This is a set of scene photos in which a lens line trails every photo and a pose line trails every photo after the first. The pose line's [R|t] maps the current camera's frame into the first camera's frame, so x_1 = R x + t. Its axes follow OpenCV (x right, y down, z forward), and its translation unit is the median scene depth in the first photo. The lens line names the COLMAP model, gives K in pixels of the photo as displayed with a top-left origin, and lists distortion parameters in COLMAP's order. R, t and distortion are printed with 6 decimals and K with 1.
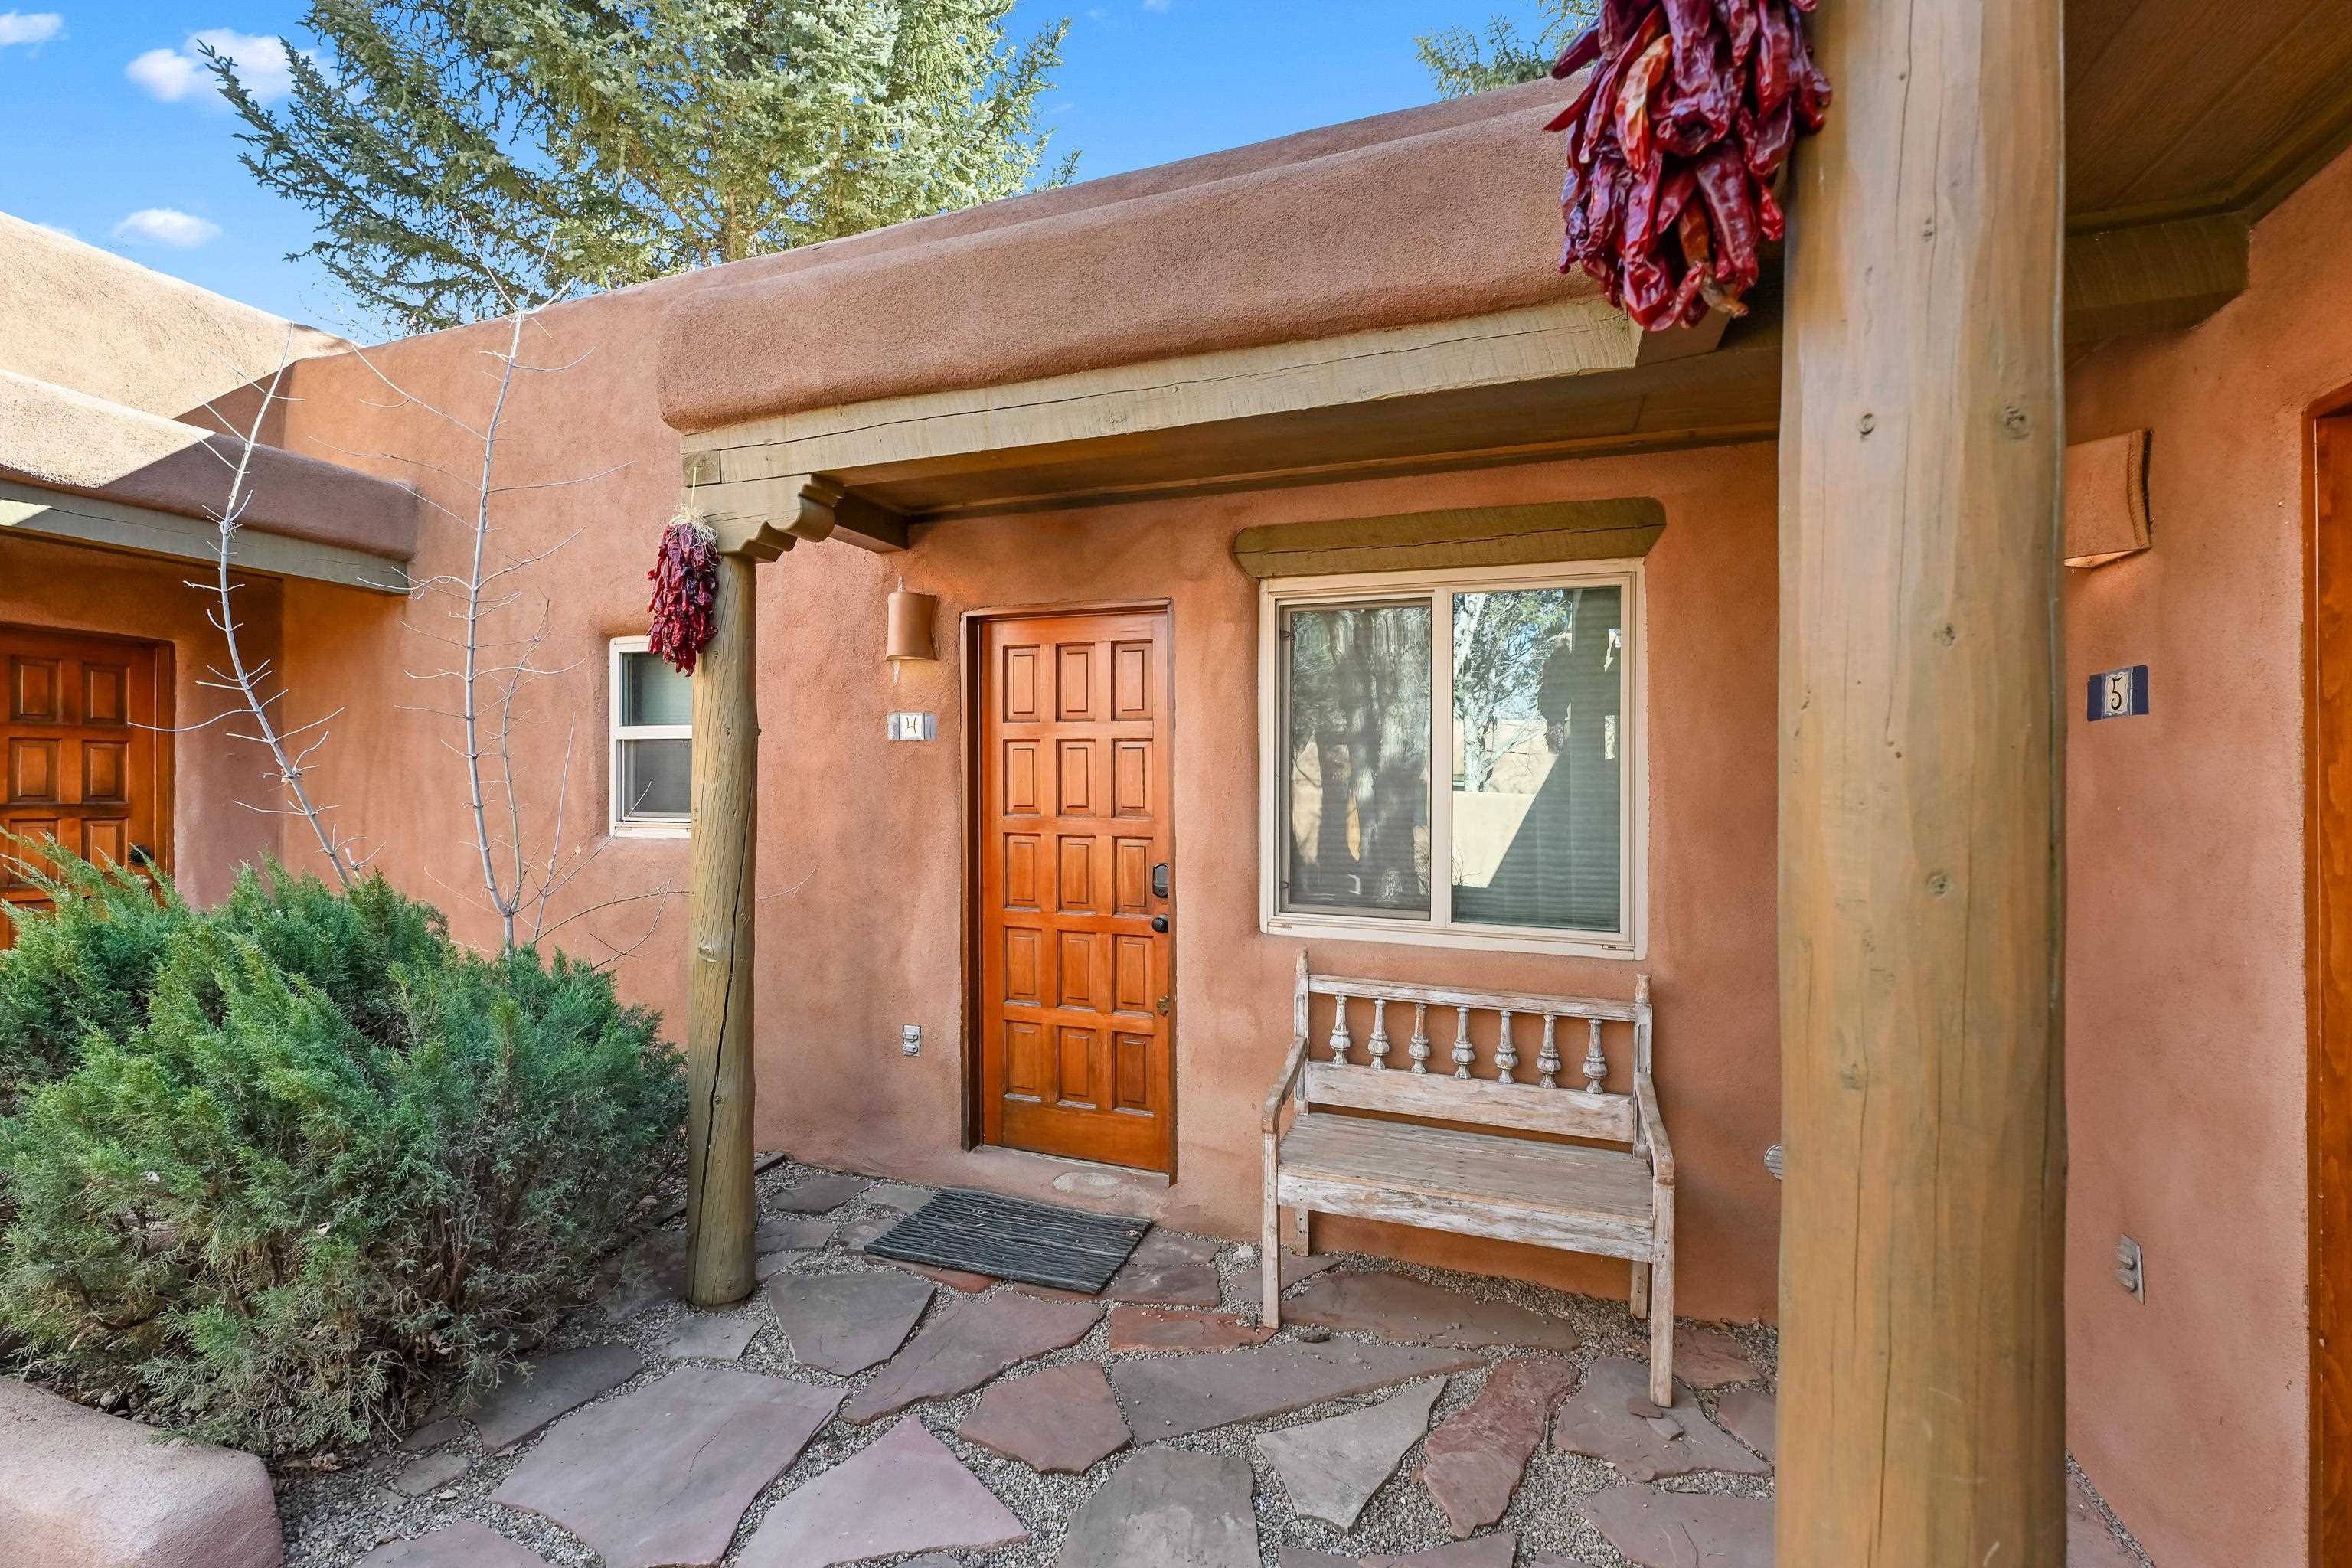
lens RADIAL K [[1002.1, 0, 1186.5], [0, 1002.1, 793.1], [0, 0, 1]] dist [0.001662, 0.000561]
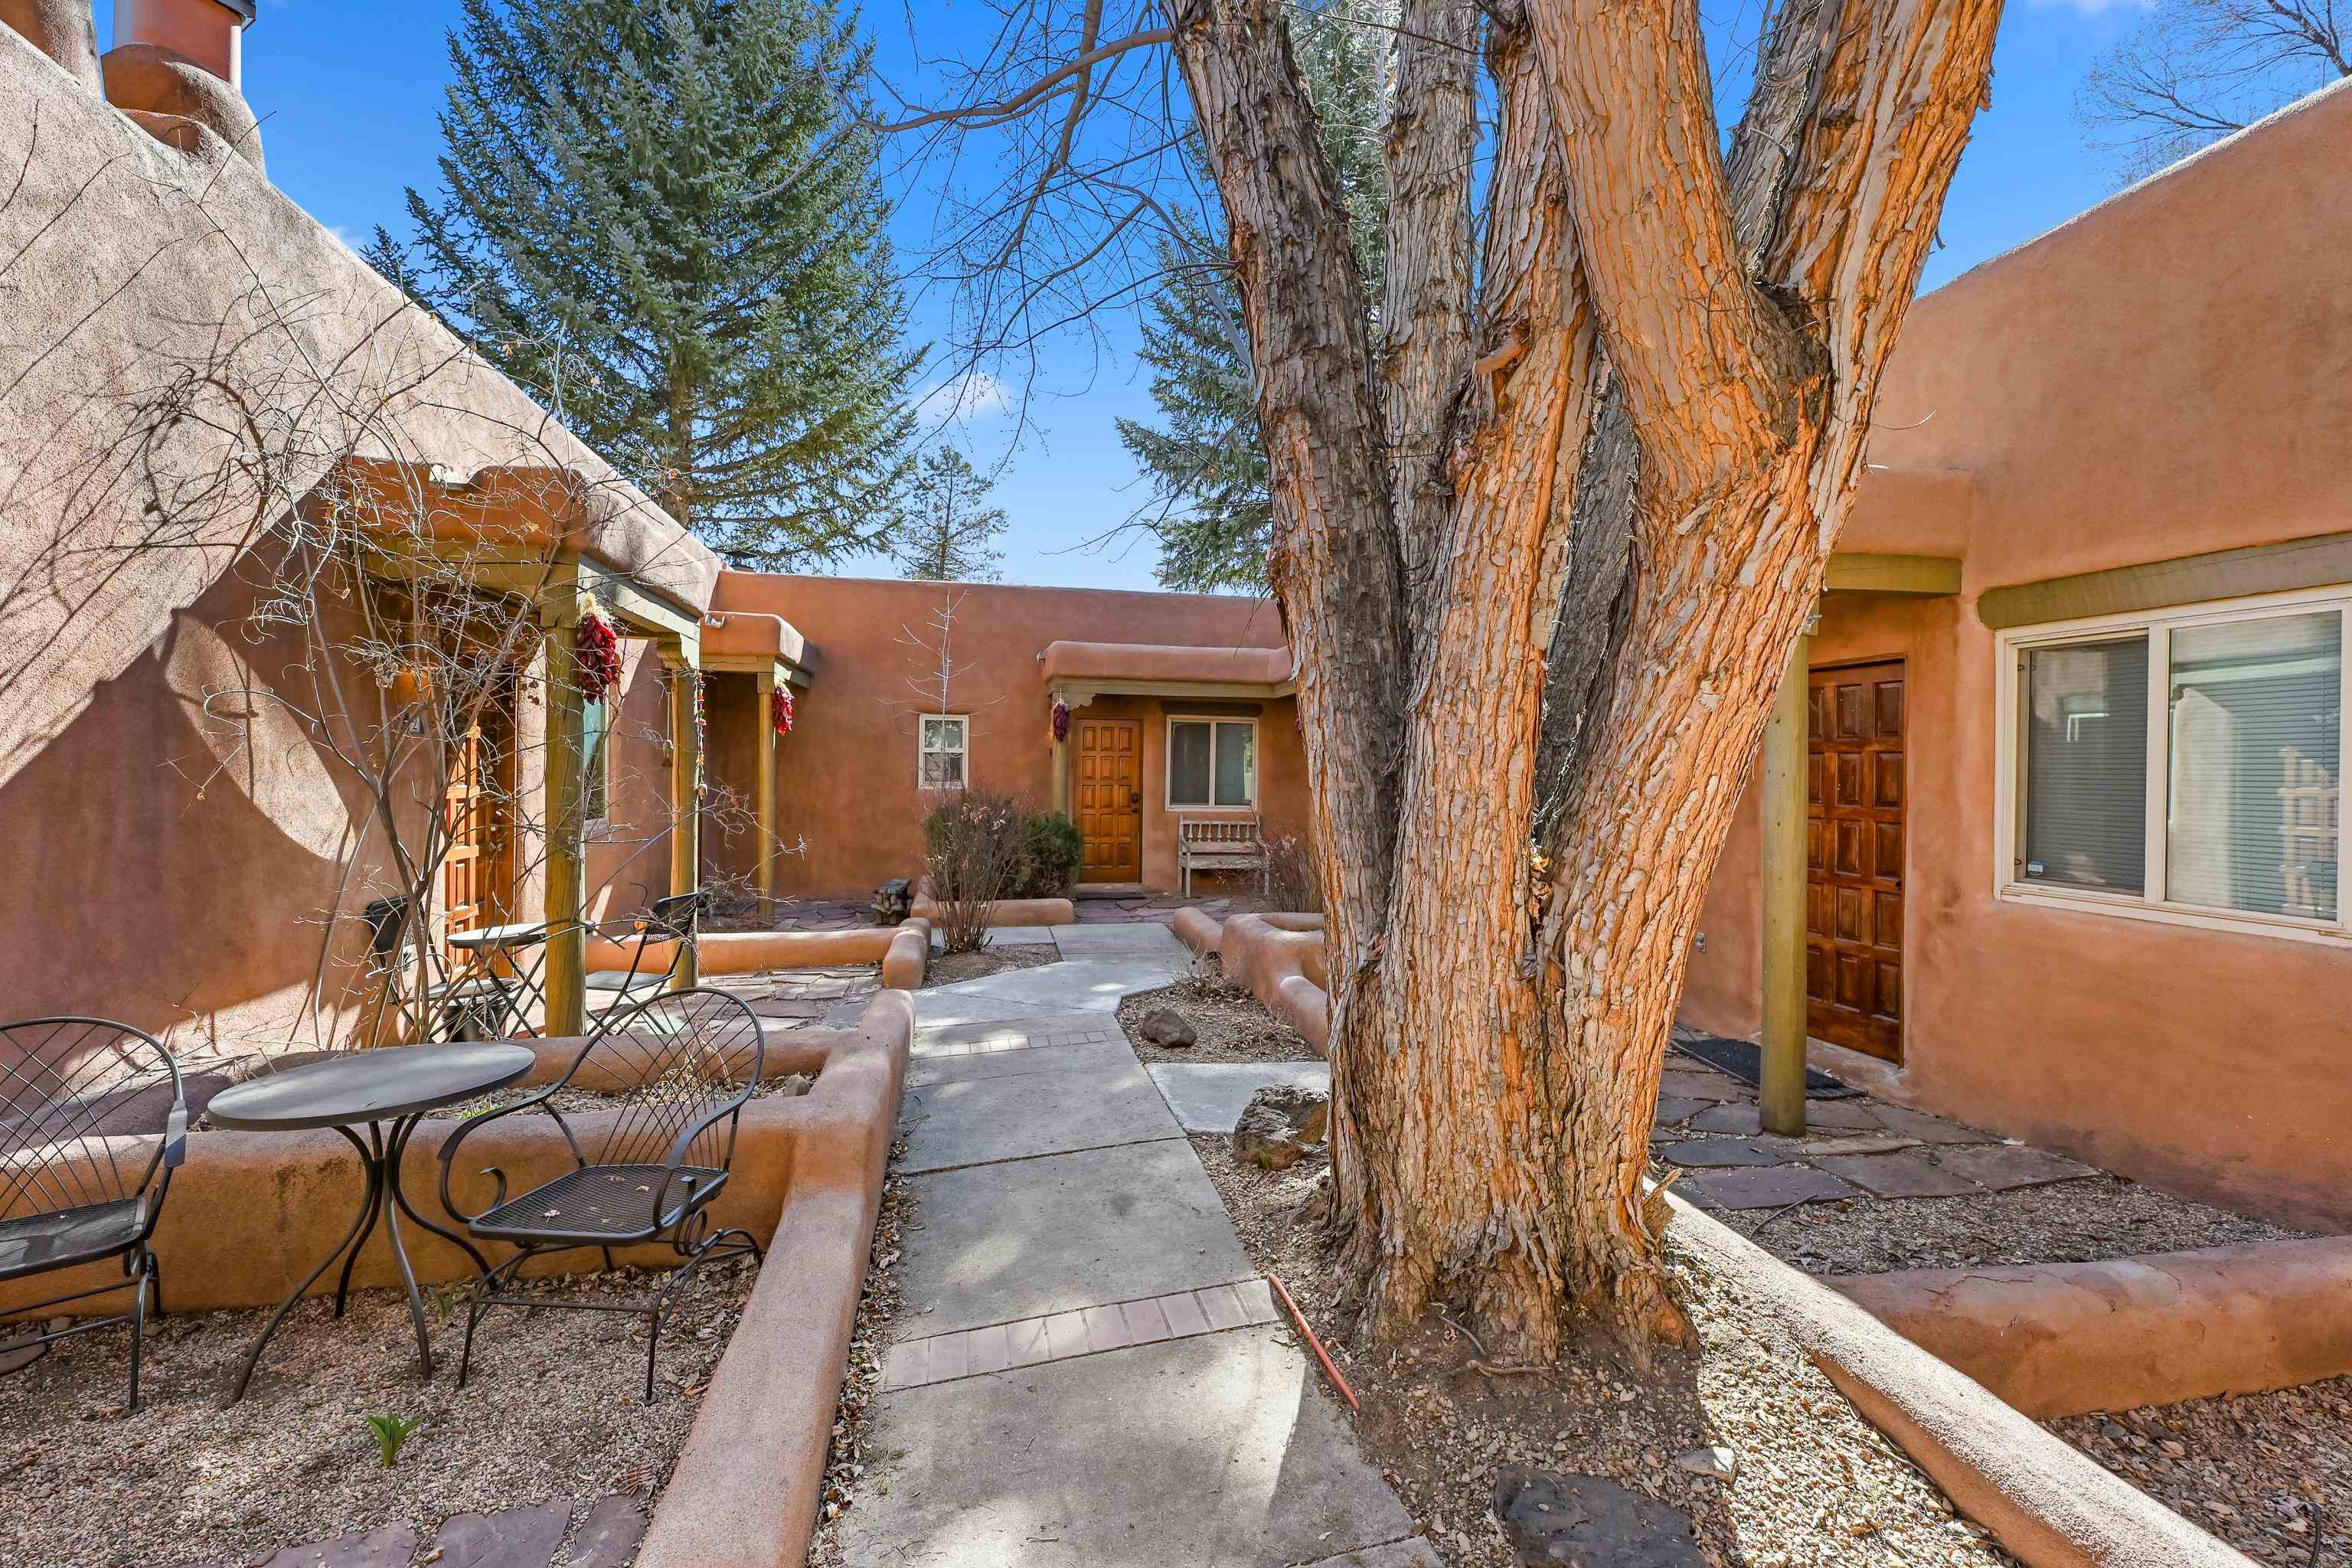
lens RADIAL K [[1002.1, 0, 1186.5], [0, 1002.1, 793.1], [0, 0, 1]] dist [0.001662, 0.000561]
pose [[0.848602, -0.012458, 0.528884, -1.909289], [0.000516, 0.999742, 0.022721, -0.009315], [-0.529031, -0.019008, 0.848390, -2.288291]]
